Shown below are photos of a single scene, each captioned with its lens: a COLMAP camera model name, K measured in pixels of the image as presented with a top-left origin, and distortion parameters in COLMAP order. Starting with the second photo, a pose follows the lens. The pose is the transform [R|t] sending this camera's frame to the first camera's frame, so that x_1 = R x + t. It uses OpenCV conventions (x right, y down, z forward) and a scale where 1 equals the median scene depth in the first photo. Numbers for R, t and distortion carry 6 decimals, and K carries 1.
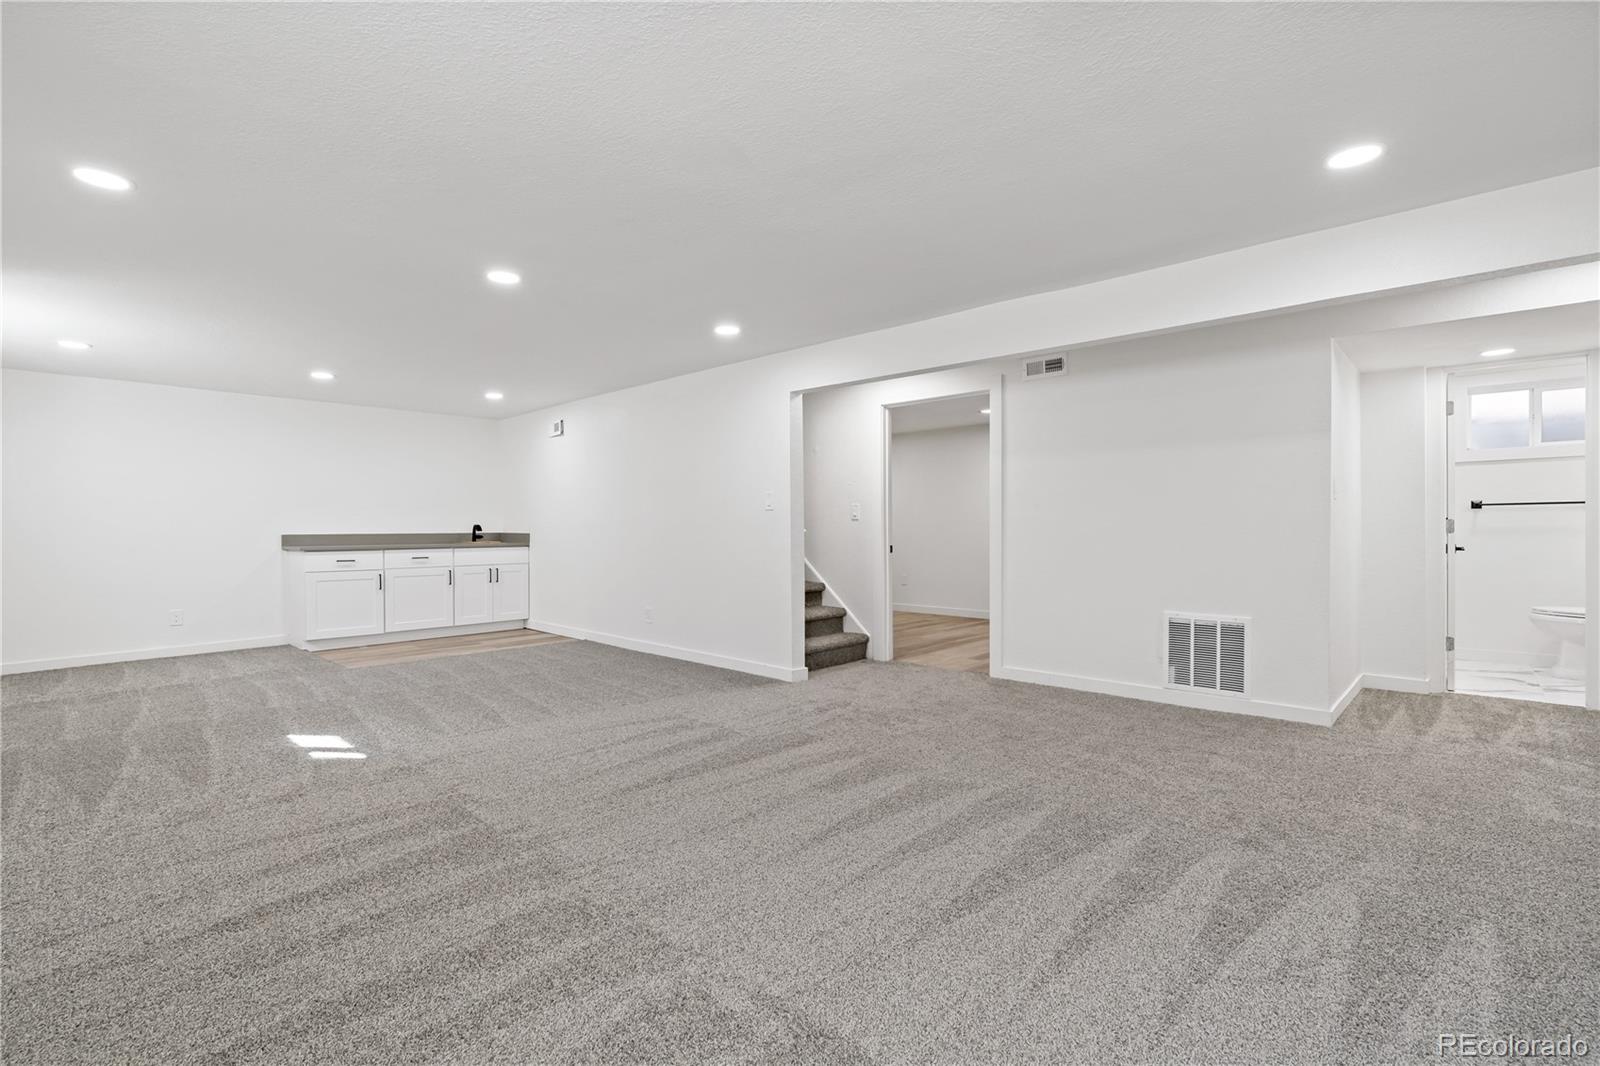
lens RADIAL K [[727.5, 0, 784.8], [0, 727.5, 531.8], [0, 0, 1]] dist [-0.003228, -0.000640]
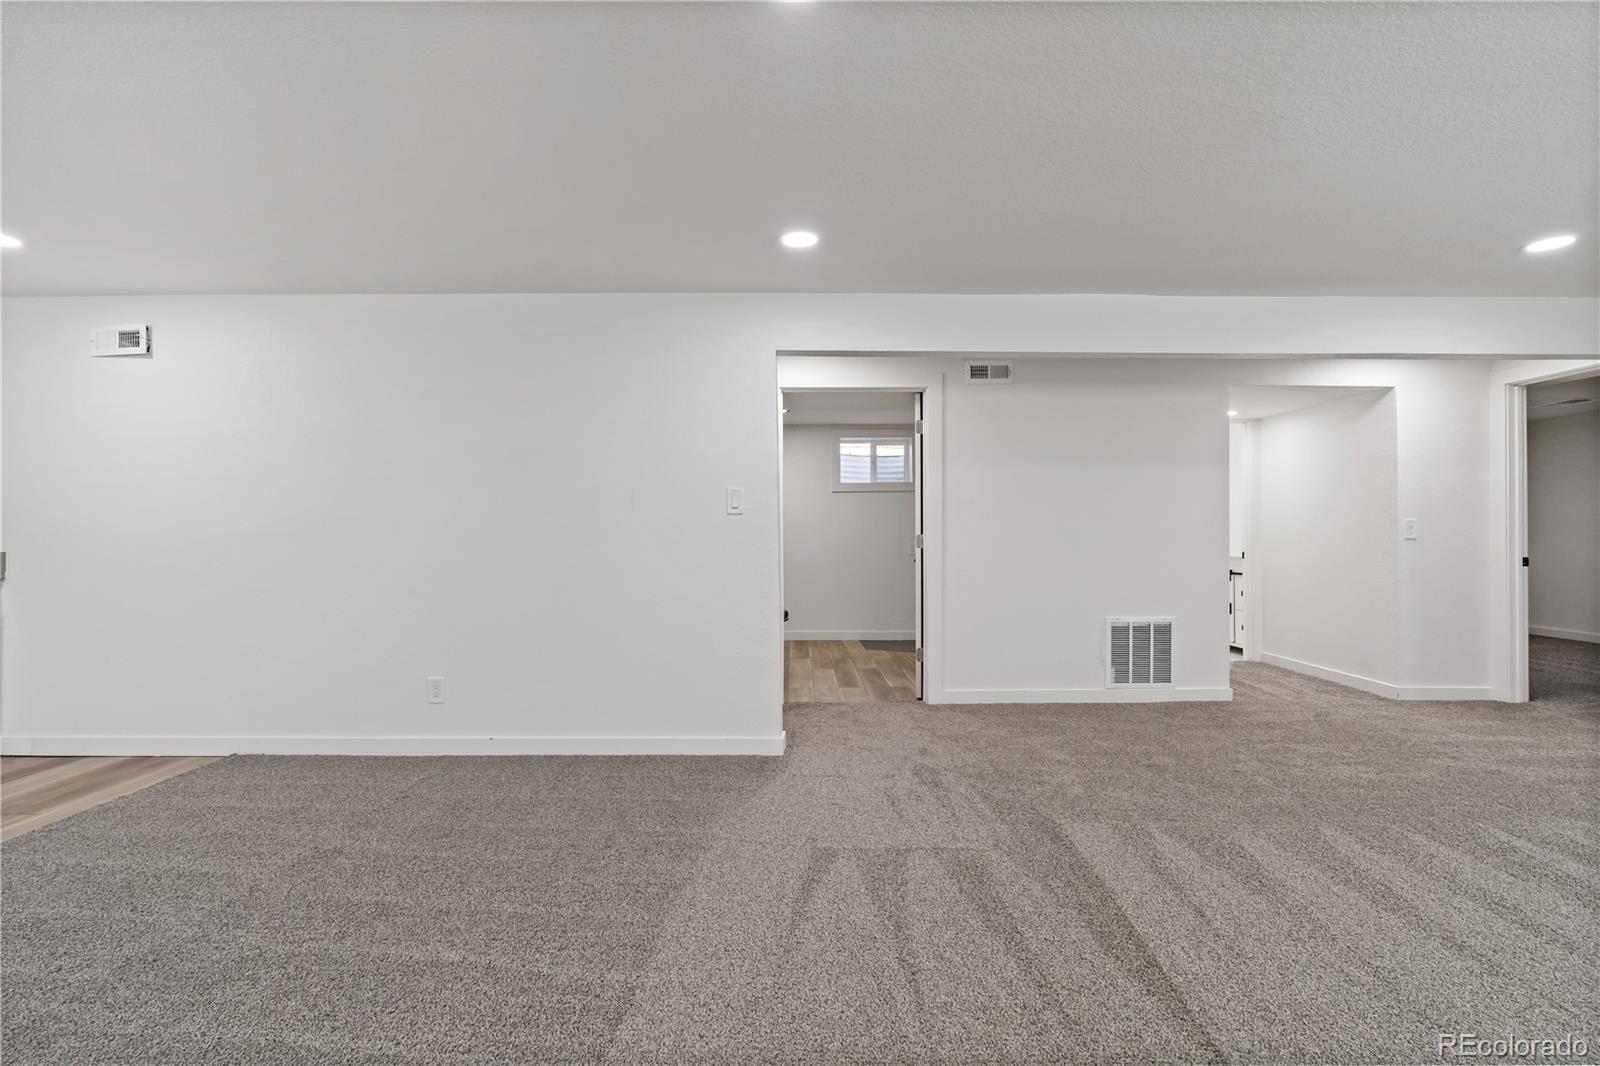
lens RADIAL K [[727.5, 0, 800.3], [0, 727.5, 531.4], [0, 0, 1]] dist [-0.003228, -0.000640]
pose [[0.719475, 0.007412, 0.694479, -0.566060], [0.006013, 0.999839, -0.016901, -0.000747], [-0.694493, 0.016336, 0.719314, 0.560525]]
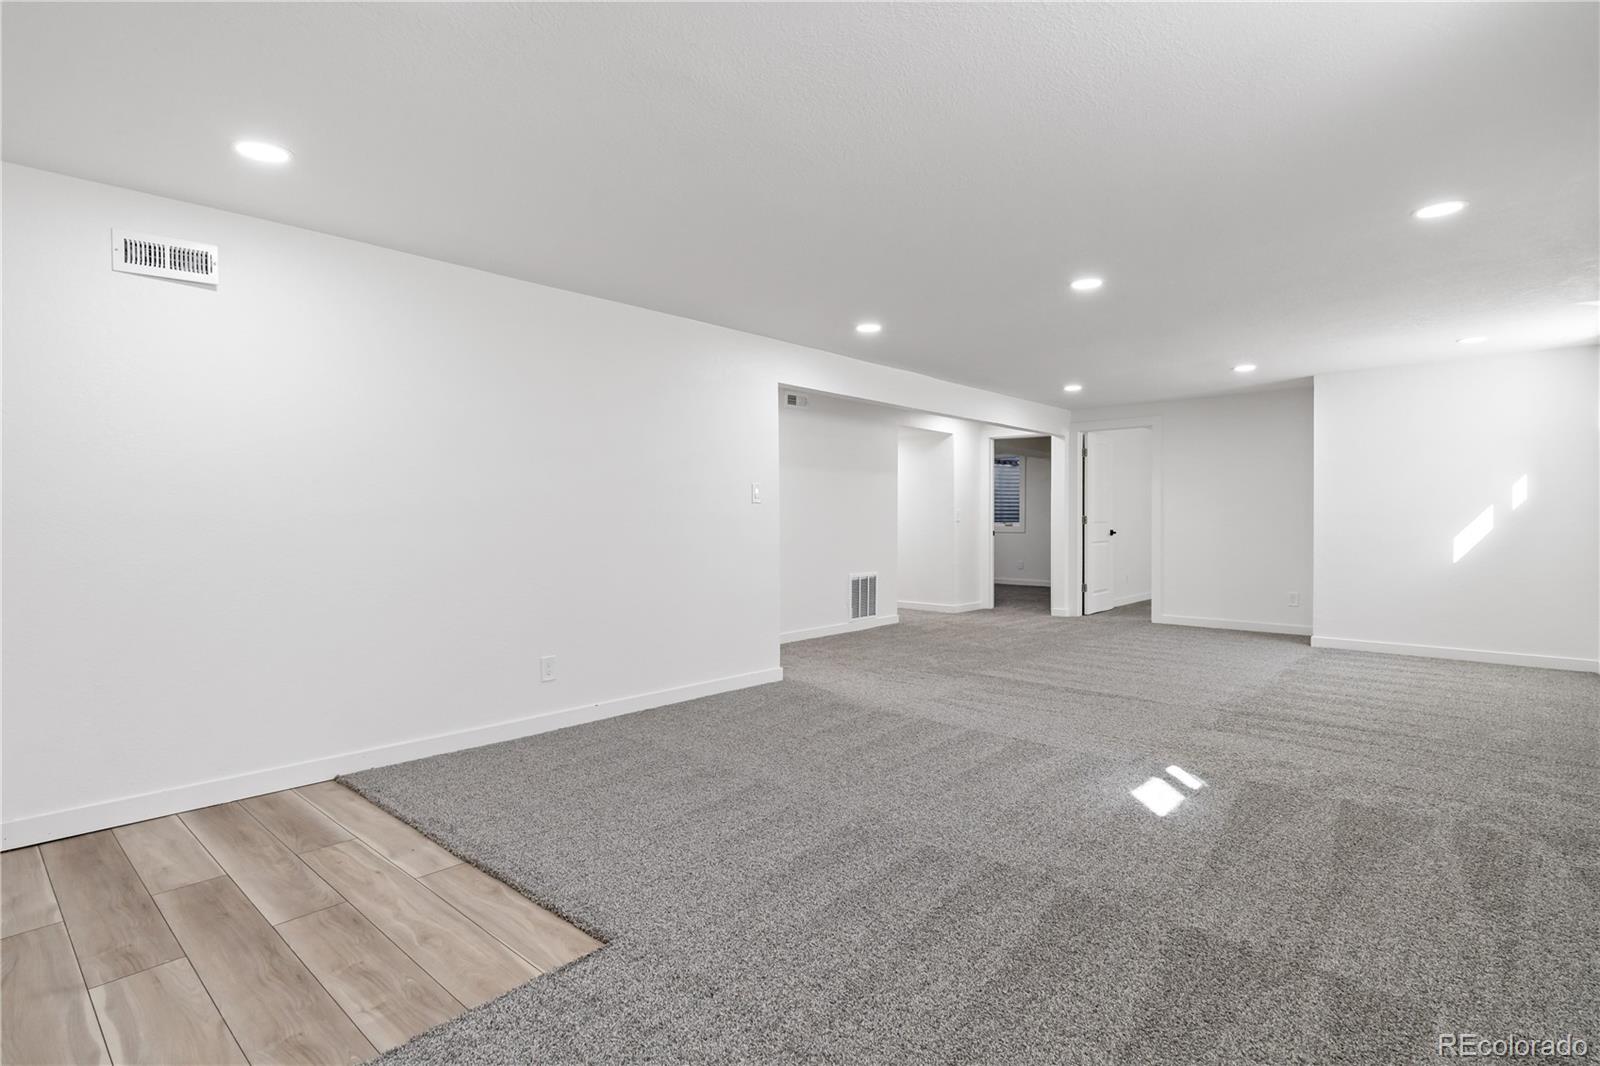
lens RADIAL K [[785.4, 0, 796.0], [0, 785.4, 528.8], [0, 0, 1]] dist [-0.003638, -0.000324]
pose [[-0.013734, -0.002304, 0.999903, -1.234630], [0.023215, 0.999727, 0.002622, 0.003298], [-0.999636, 0.023249, -0.013676, 1.178155]]
